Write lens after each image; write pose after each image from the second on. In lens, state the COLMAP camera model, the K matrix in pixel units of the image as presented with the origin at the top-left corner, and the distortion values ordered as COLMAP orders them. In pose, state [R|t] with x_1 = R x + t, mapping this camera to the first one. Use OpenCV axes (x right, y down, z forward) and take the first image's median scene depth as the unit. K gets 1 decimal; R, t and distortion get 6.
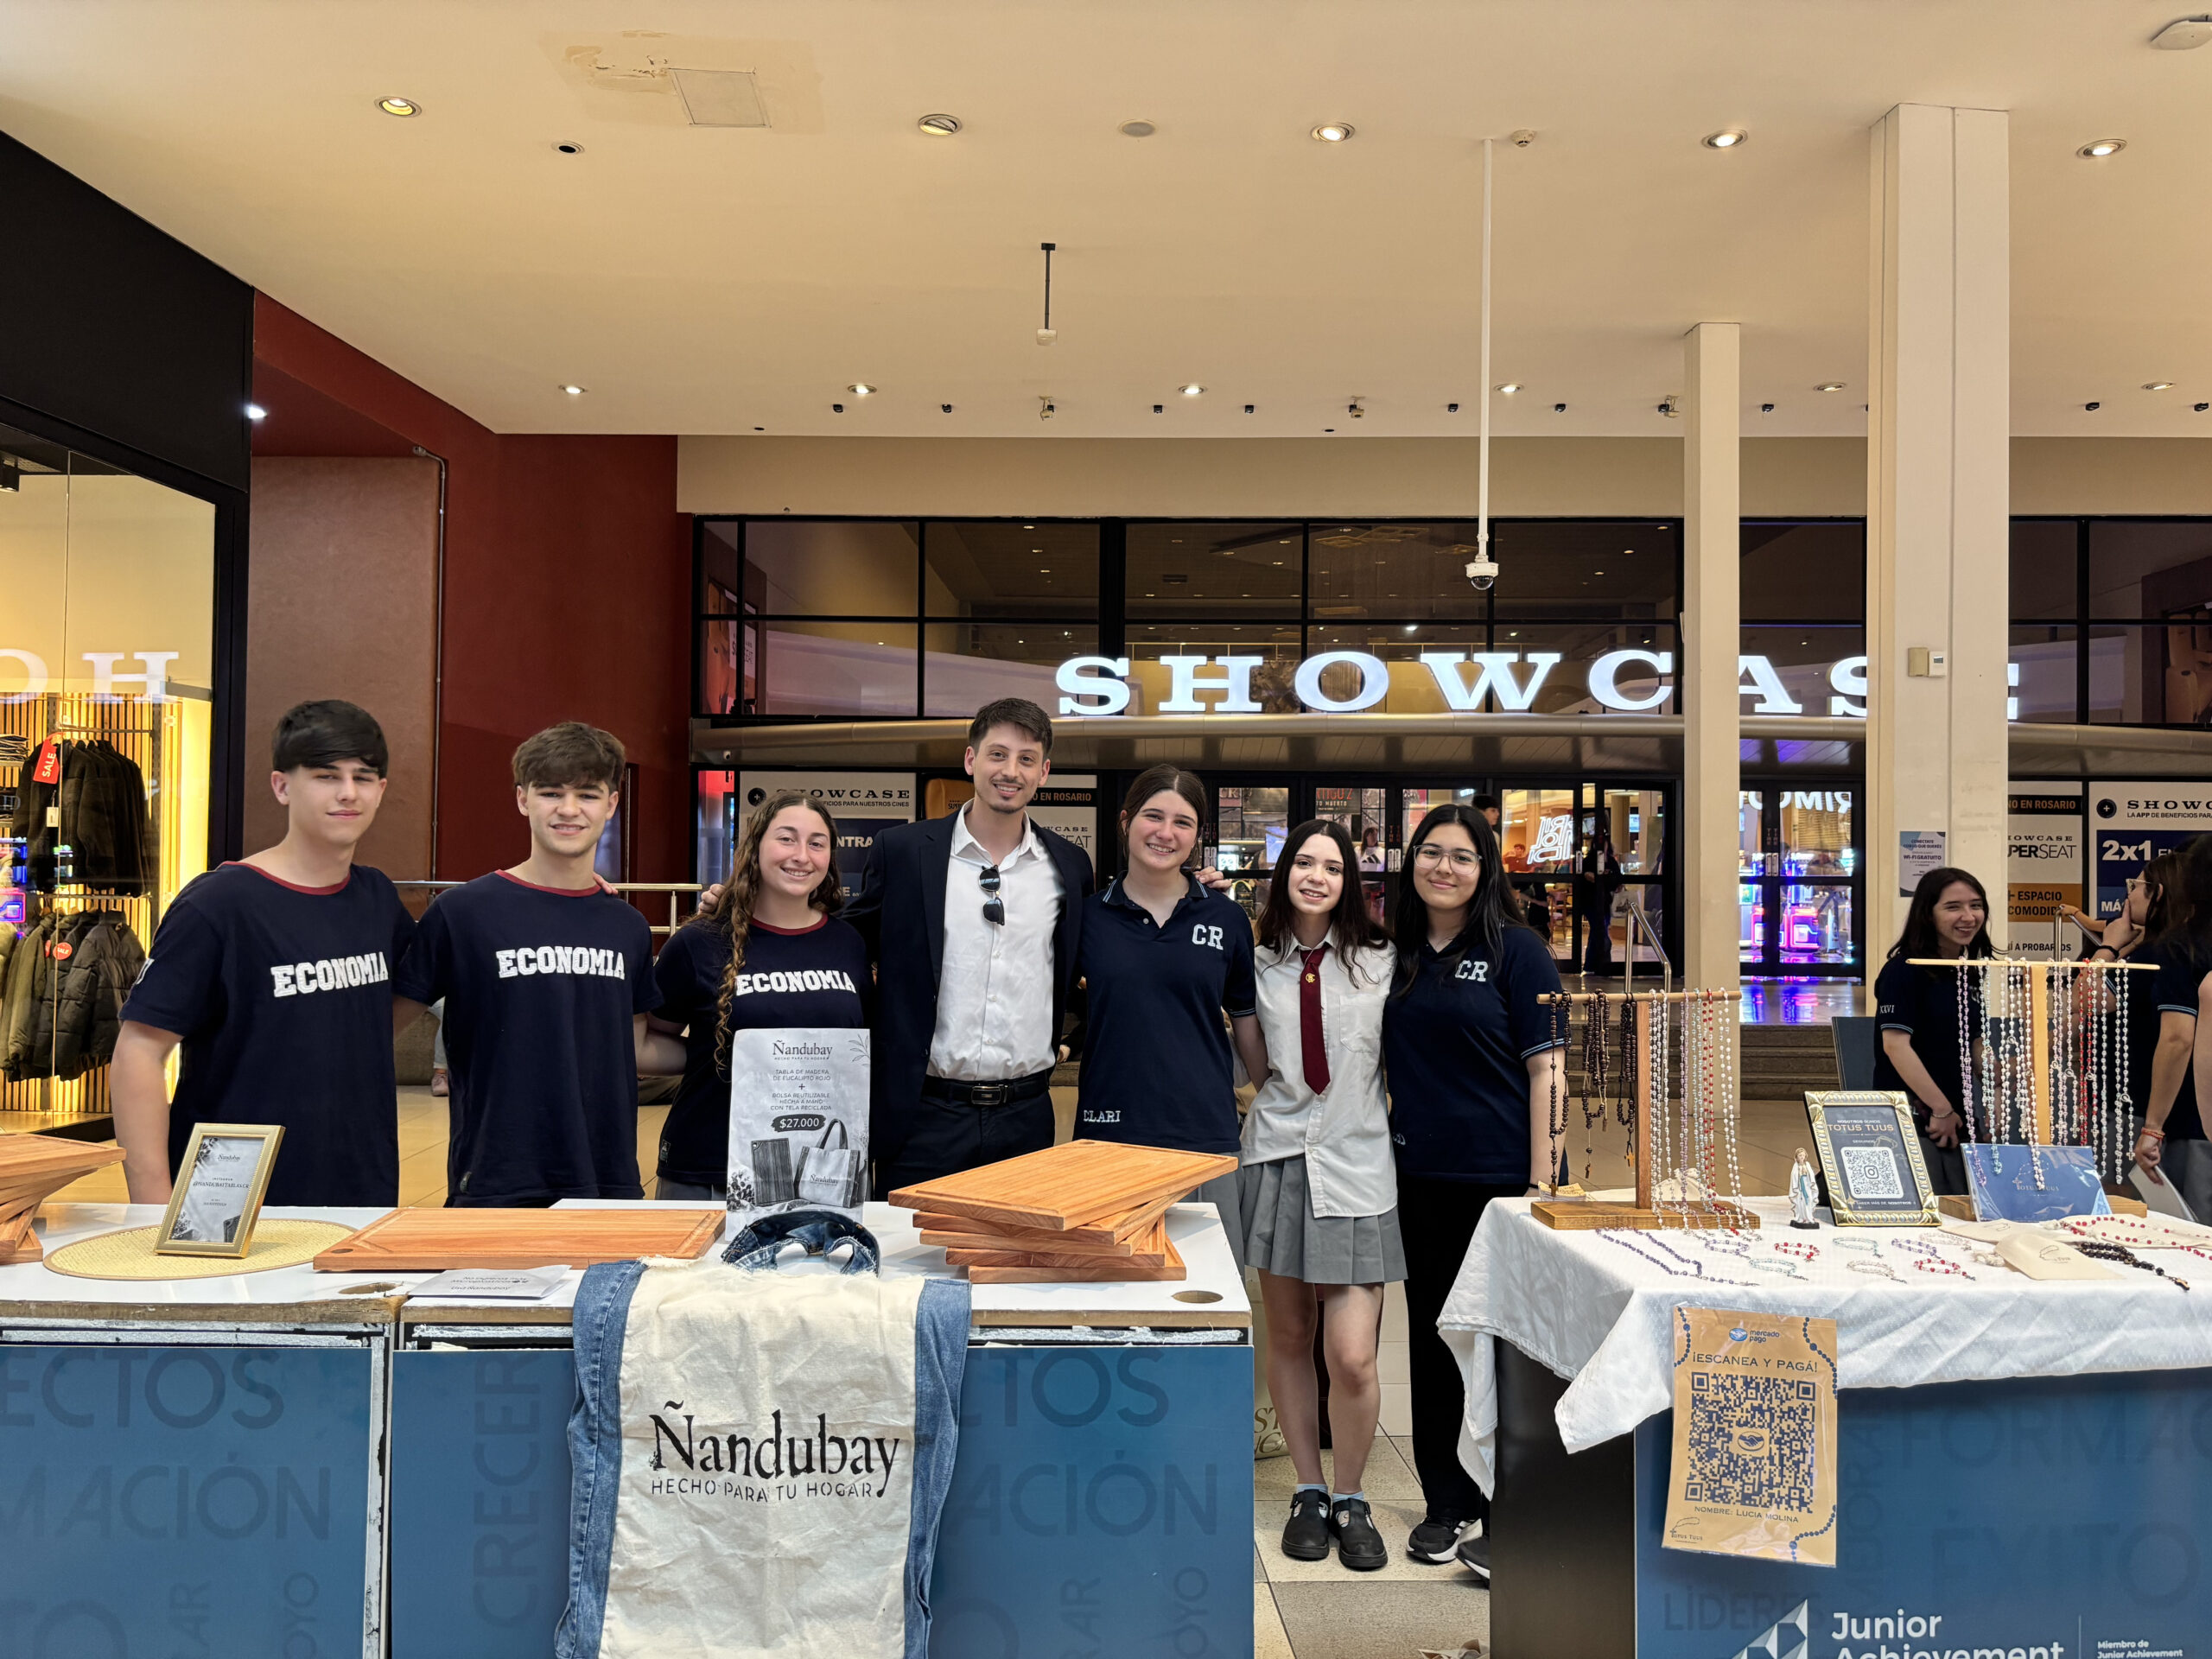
lens RADIAL K [[1652.8, 0, 1098.8], [0, 1652.8, 861.2], [0, 0, 1]] dist [-0.001353, 0.005177]
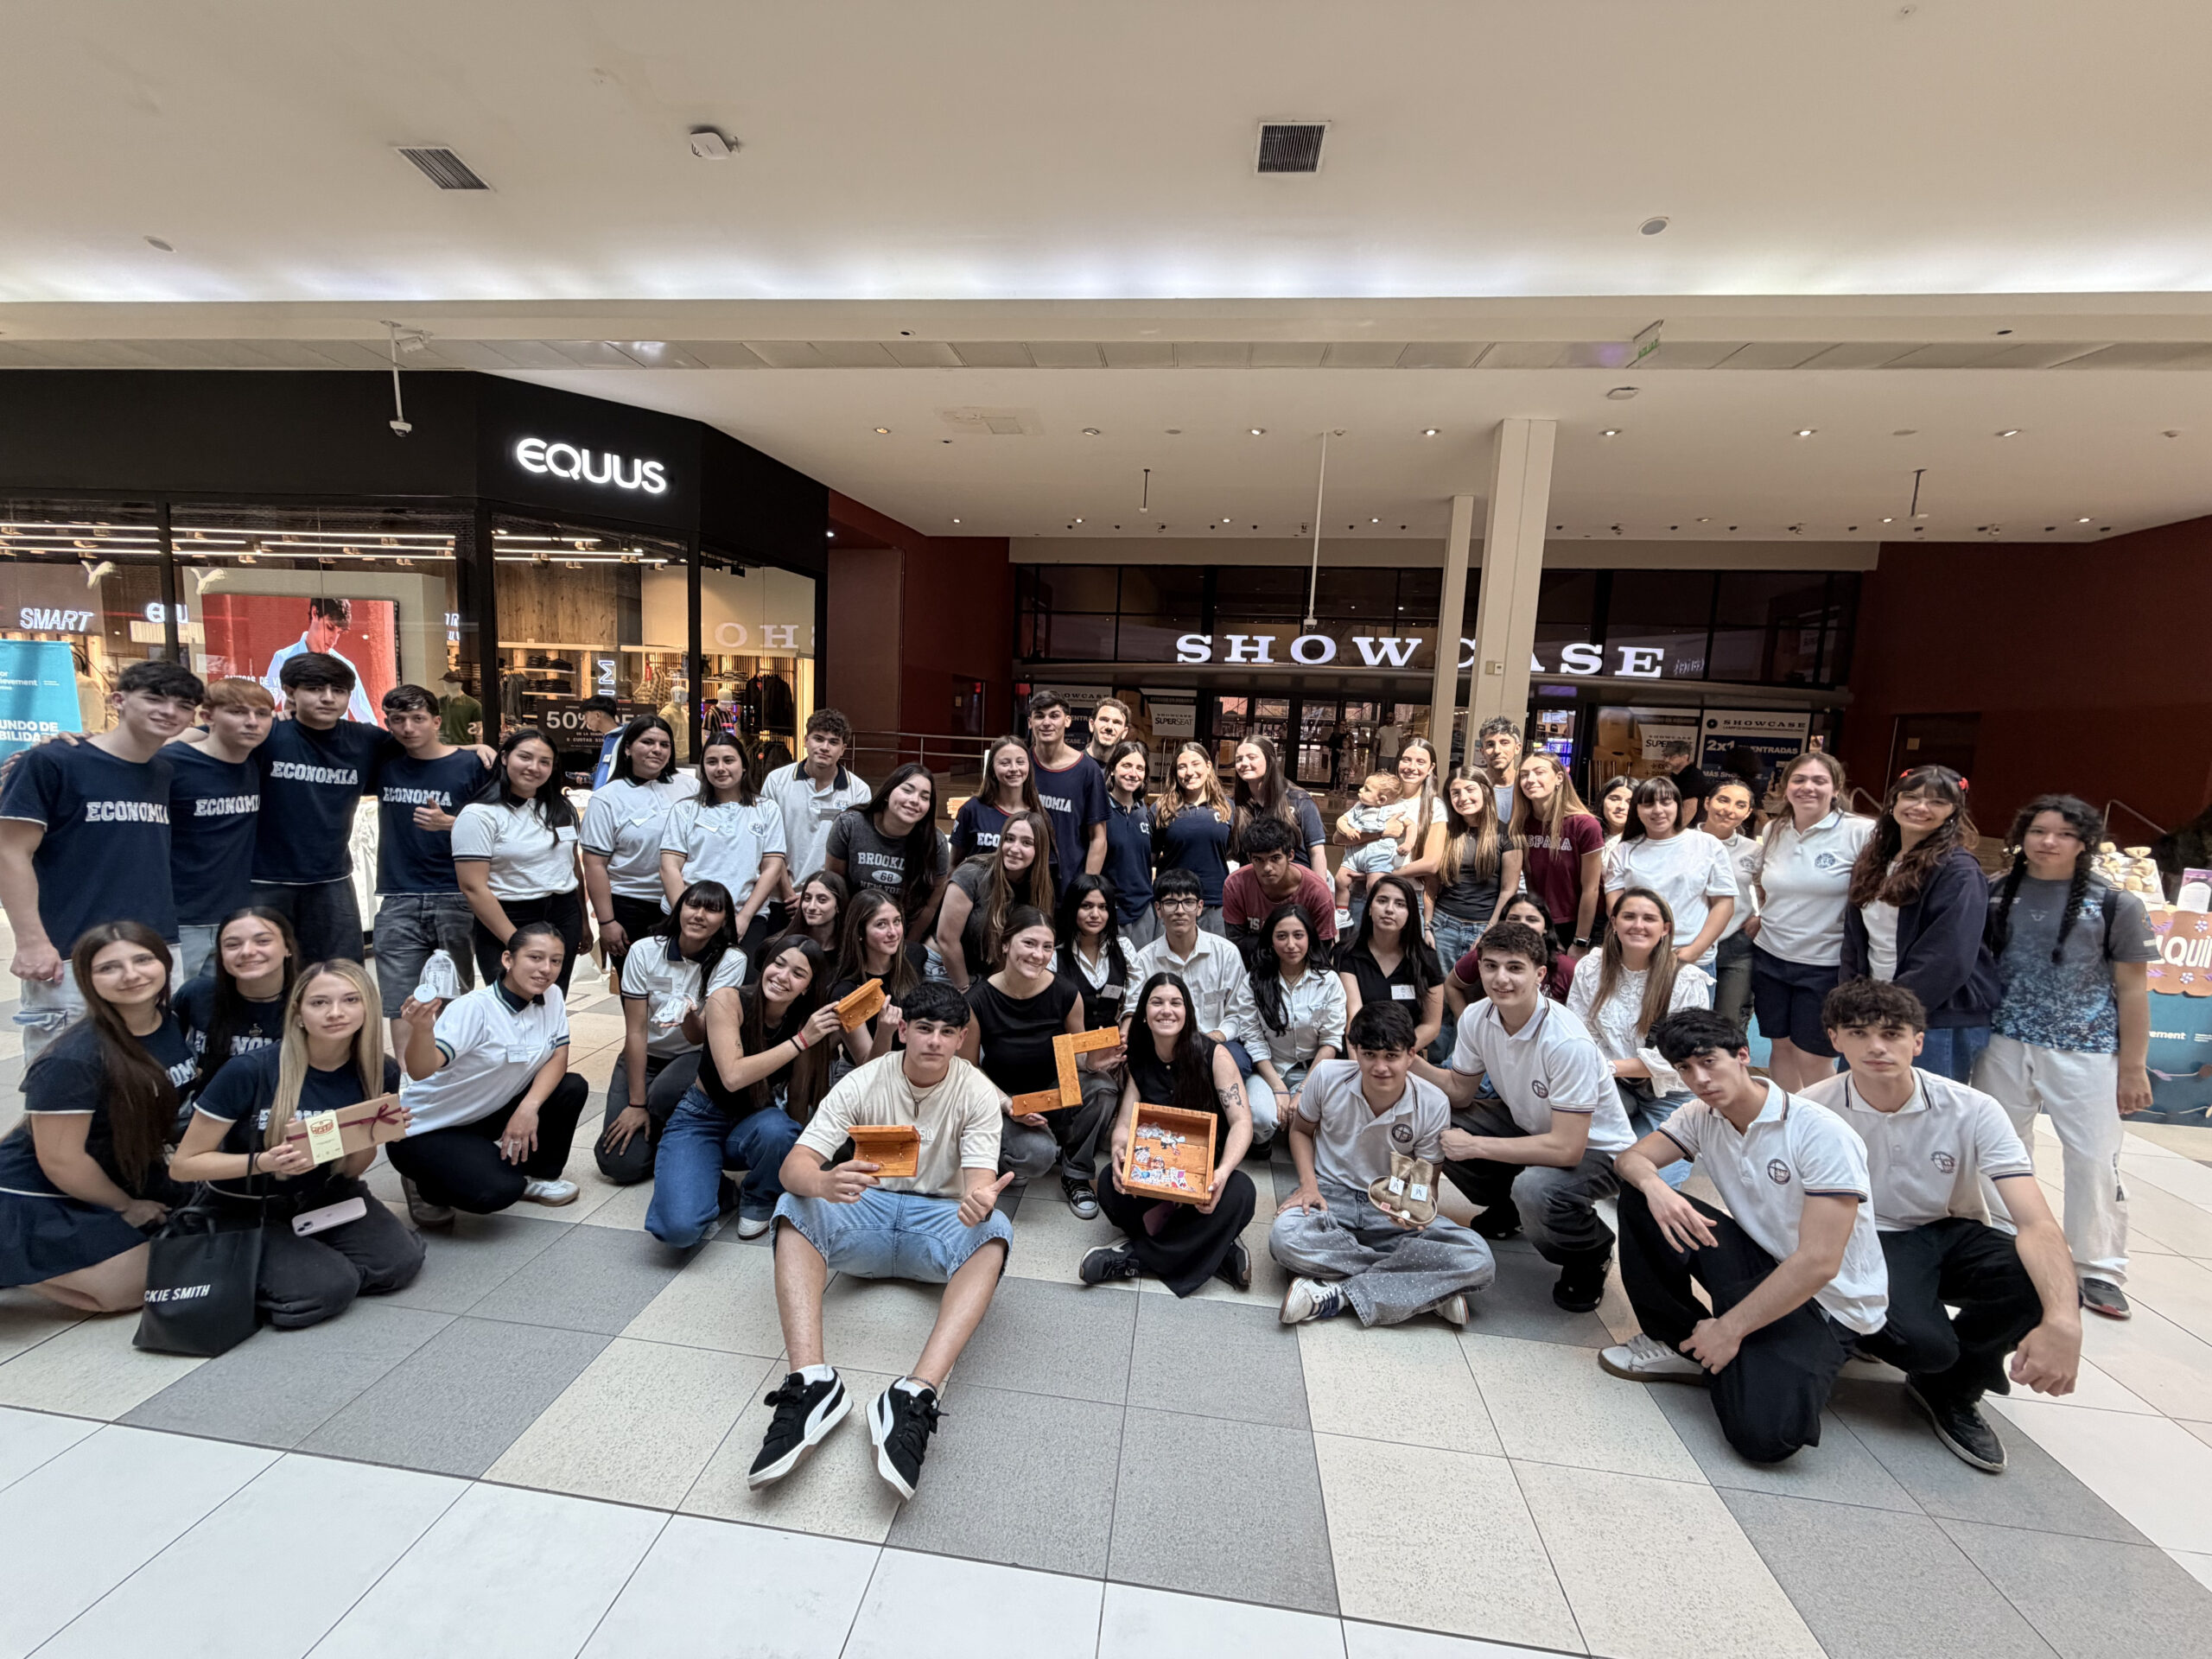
lens RADIAL K [[889.4, 0, 1106.0], [0, 889.4, 829.5], [0, 0, 1]] dist [-0.000349, -0.000096]
pose [[0.984008, 0.058346, -0.168299, 0.093414], [-0.036613, 0.990909, 0.129459, -0.018960], [0.174322, -0.121227, 0.977198, -0.180561]]
